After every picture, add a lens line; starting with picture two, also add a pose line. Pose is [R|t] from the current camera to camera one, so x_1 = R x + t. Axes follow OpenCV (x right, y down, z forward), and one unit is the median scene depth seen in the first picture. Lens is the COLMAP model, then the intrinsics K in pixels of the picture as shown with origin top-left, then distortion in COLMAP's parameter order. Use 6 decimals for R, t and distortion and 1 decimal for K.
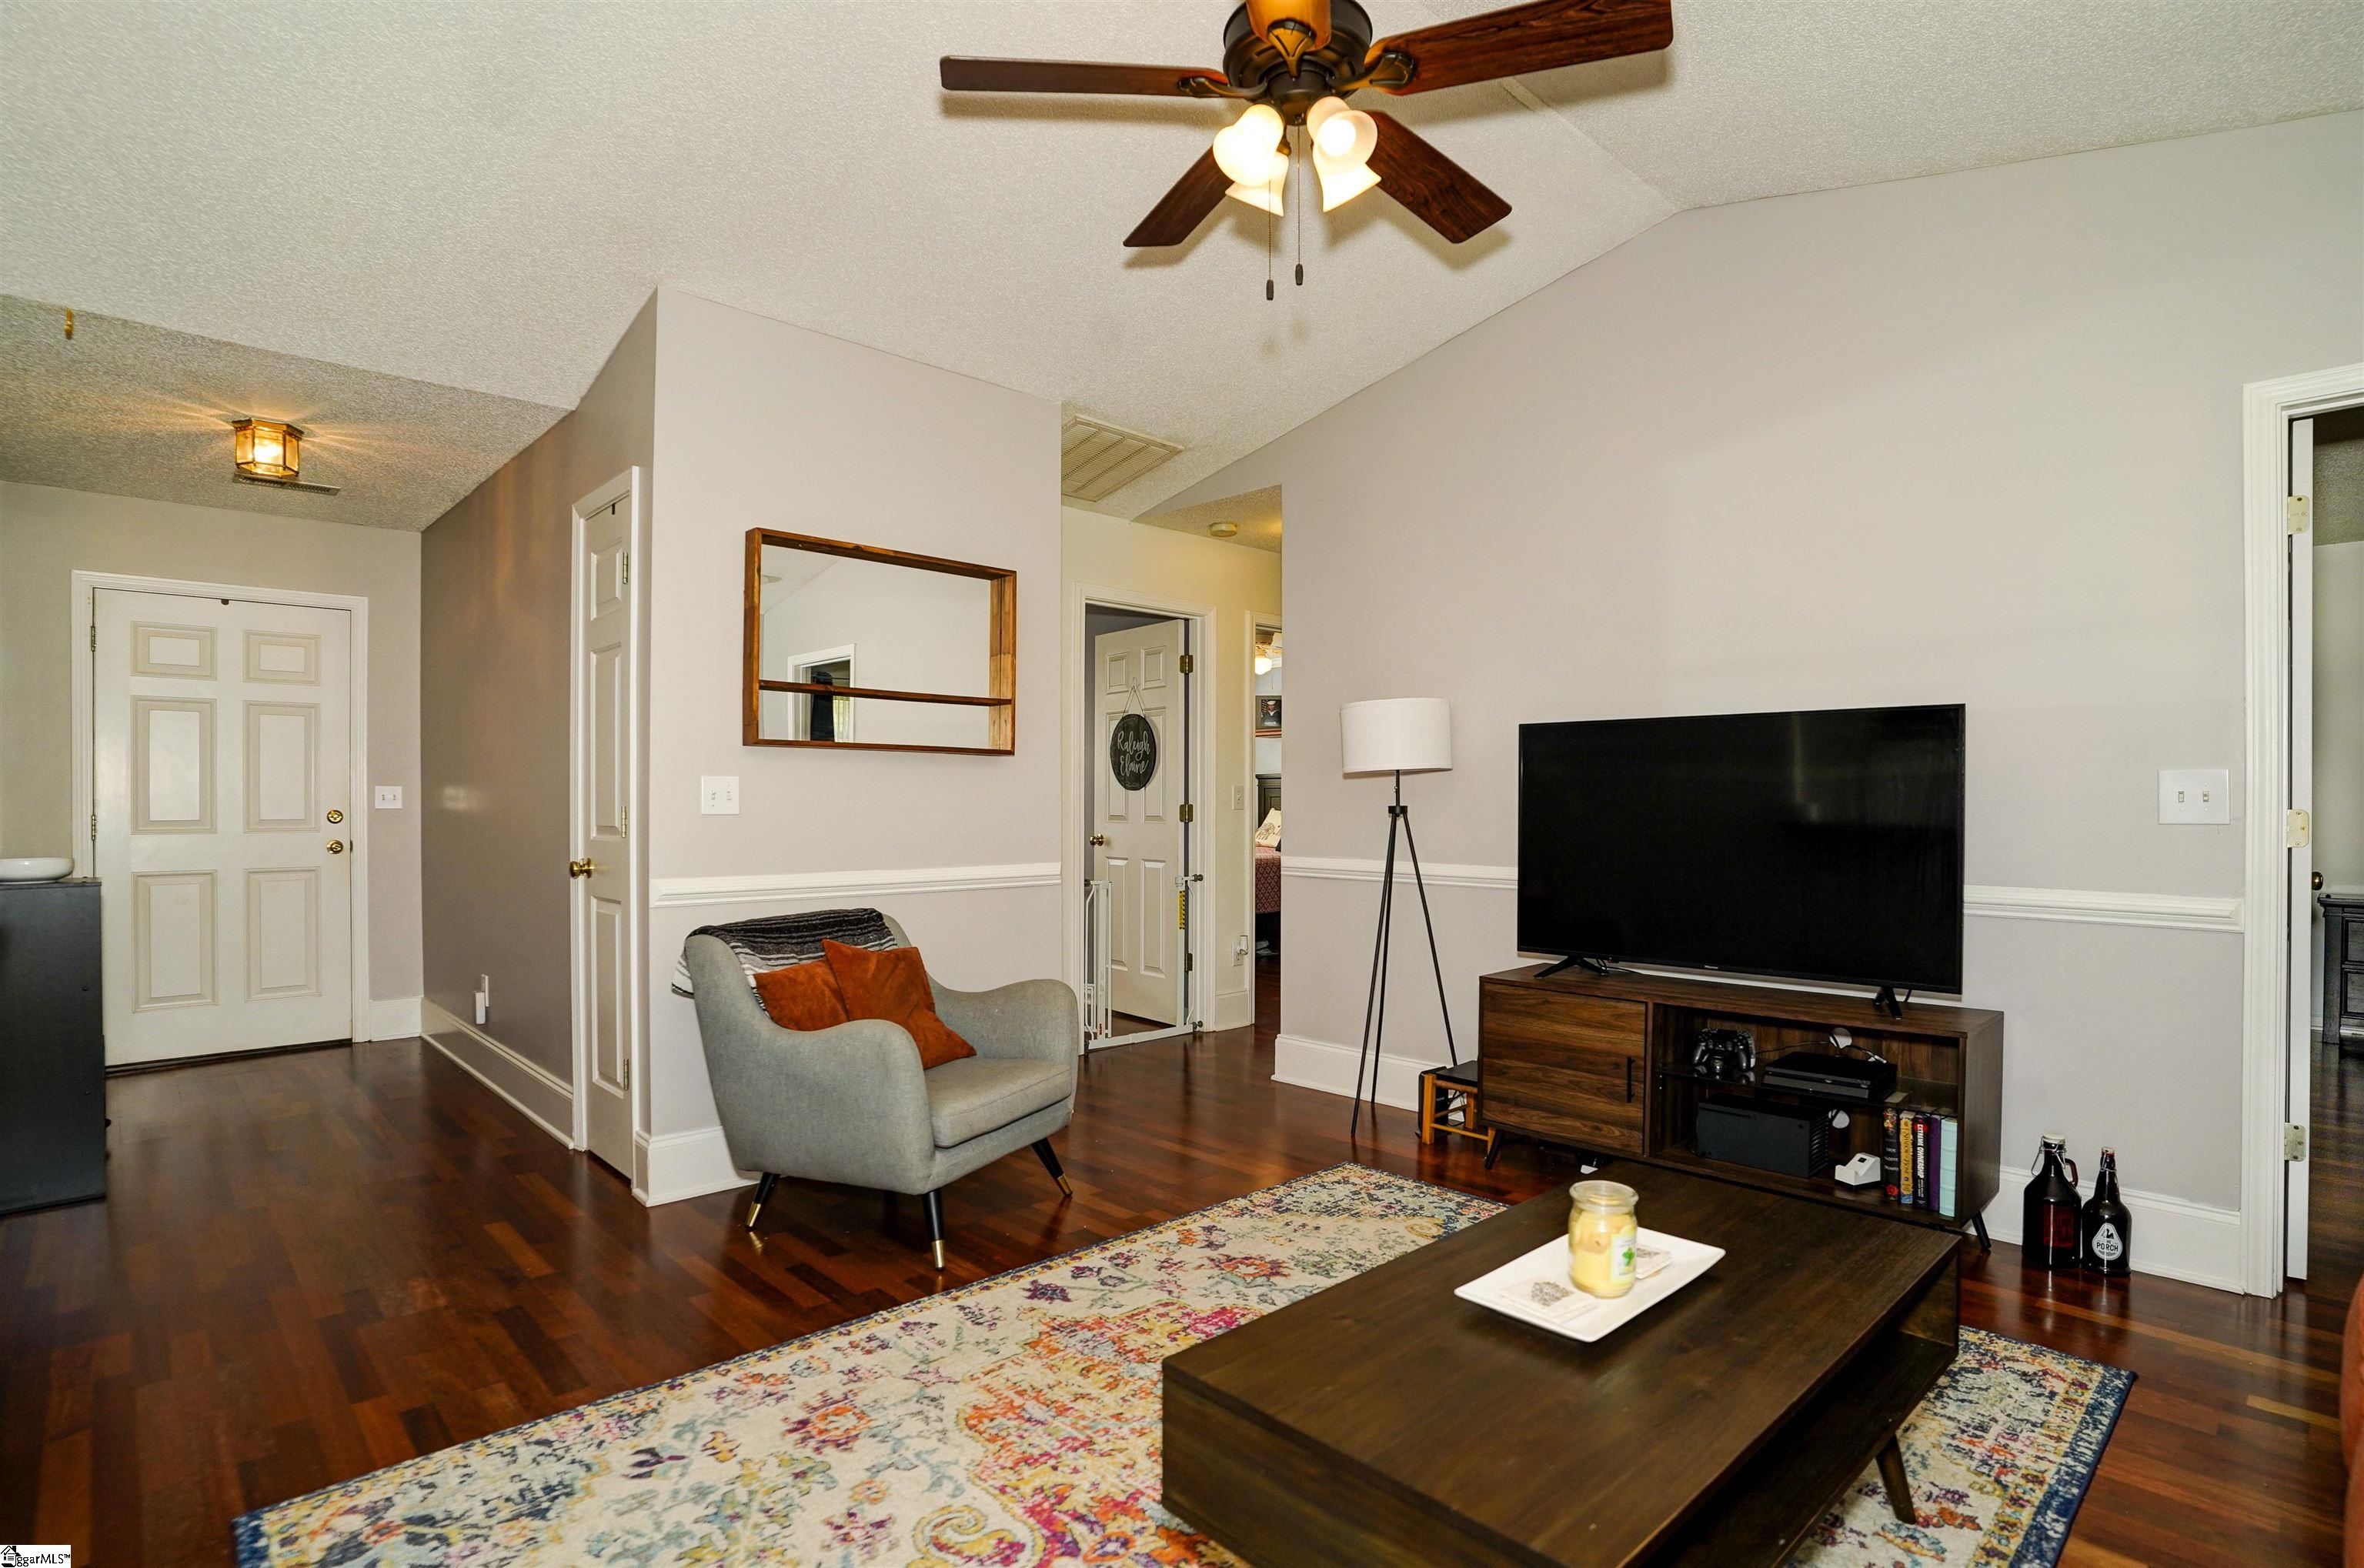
lens RADIAL K [[1201.5, 0, 1177.7], [0, 1201.5, 779.0], [0, 0, 1]] dist [-0.086352, 0.044305]
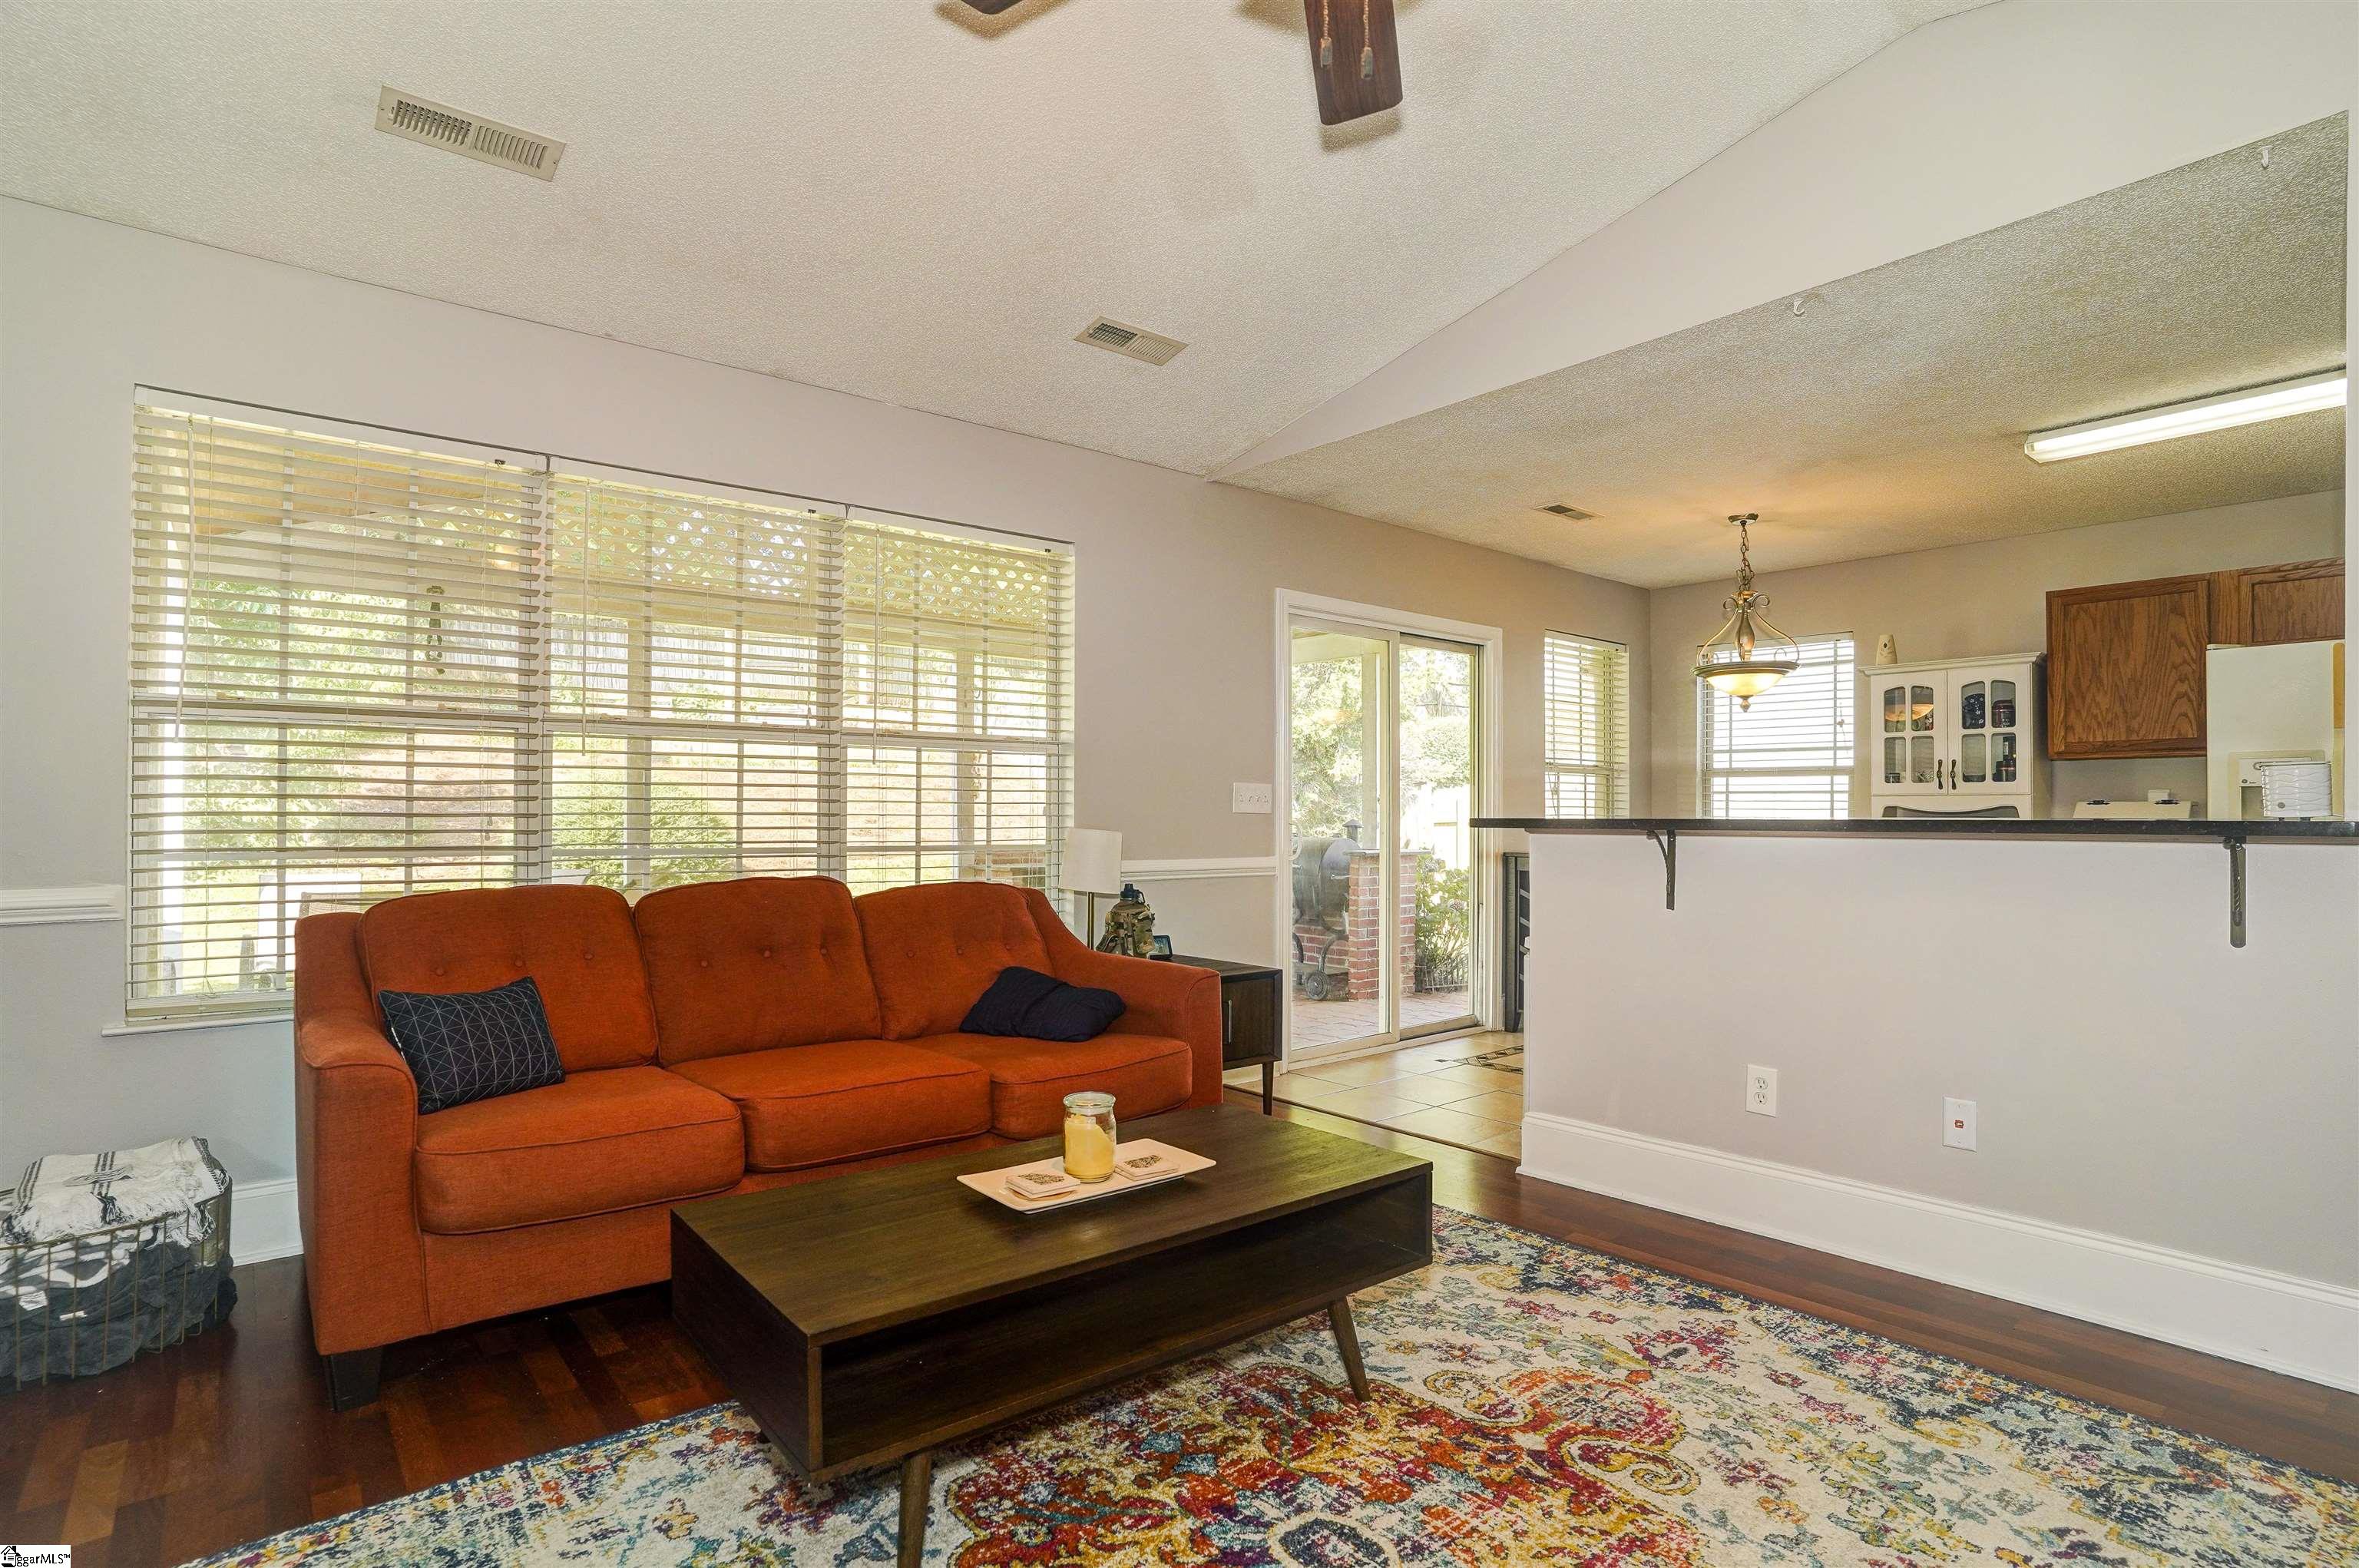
lens RADIAL K [[1196.9, 0, 1214.2], [0, 1196.9, 792.2], [0, 0, 1]] dist [-0.003053, 0.001120]
pose [[-0.999188, -0.002690, 0.040206, 0.107430], [-0.004216, 0.999272, -0.037919, 0.047820], [-0.040075, -0.038058, -0.998472, 1.361800]]
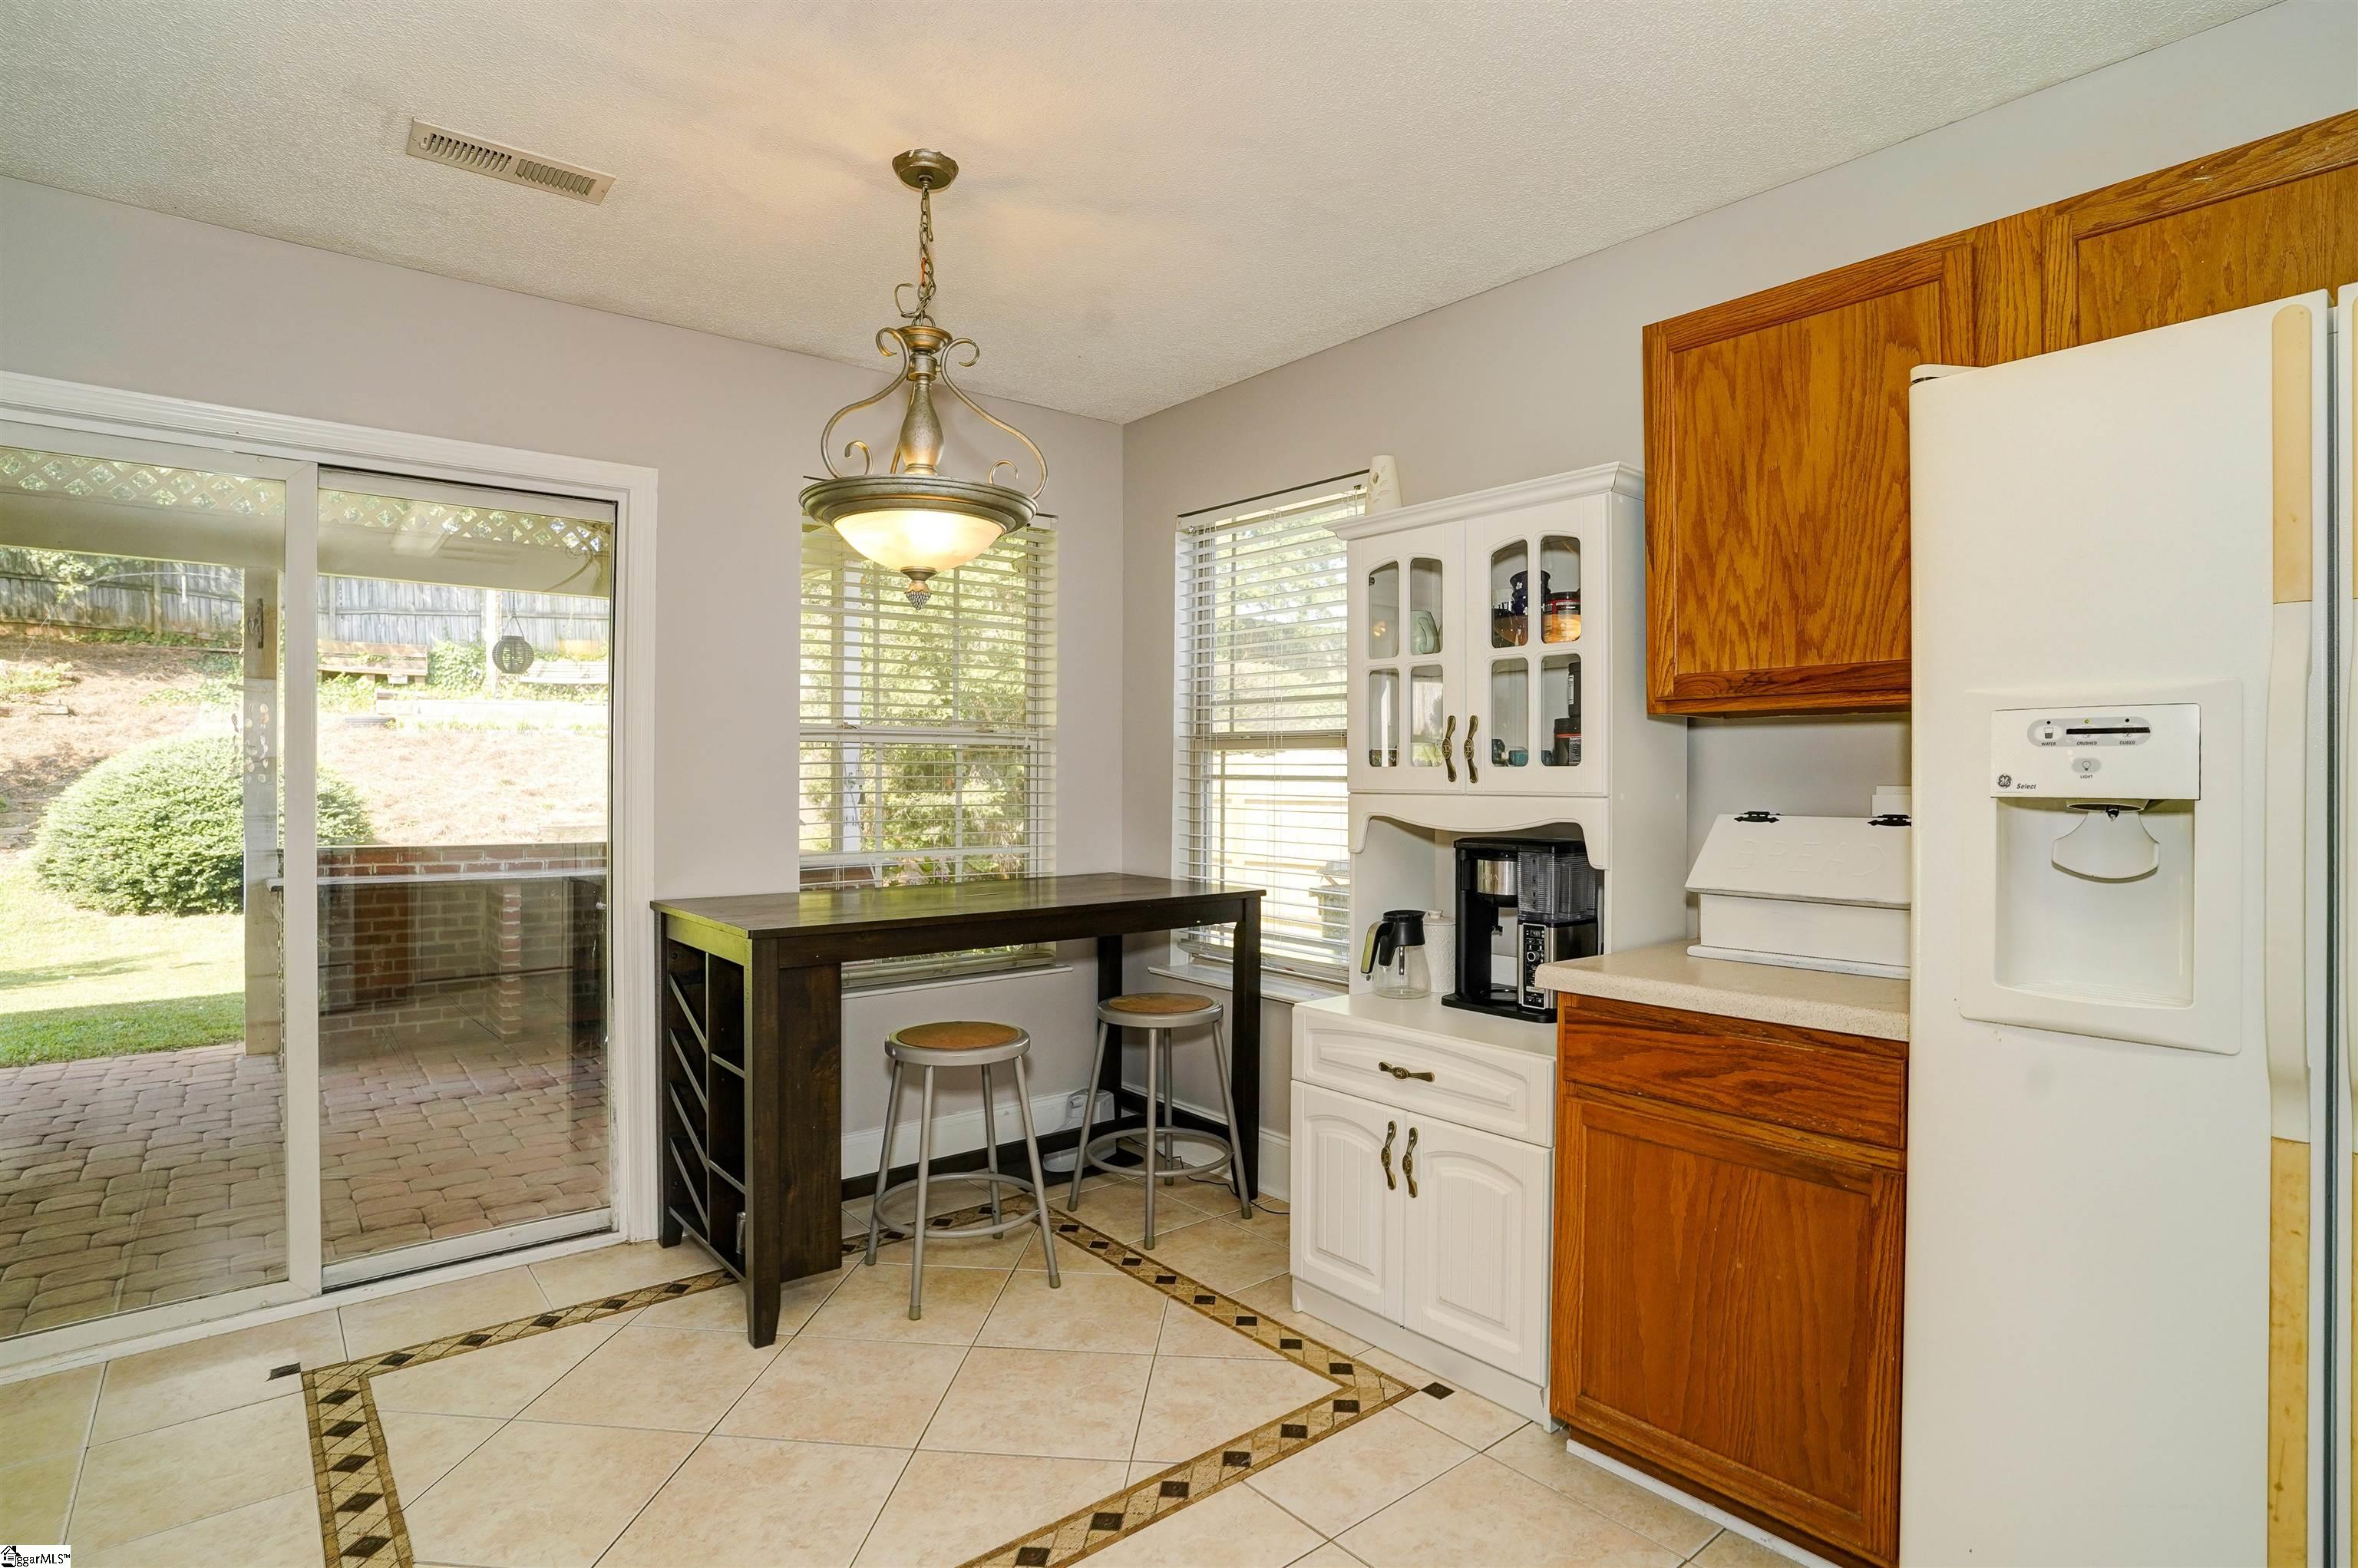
lens RADIAL K [[1198.5, 0, 1174.7], [0, 1198.5, 779.0], [0, 0, 1]] dist [-0.086352, 0.044305]
pose [[-0.998167, -0.003604, 0.060408, -0.868237], [-0.004637, 0.999845, -0.016967, -0.023401], [-0.060337, -0.017216, -0.998030, 0.234947]]
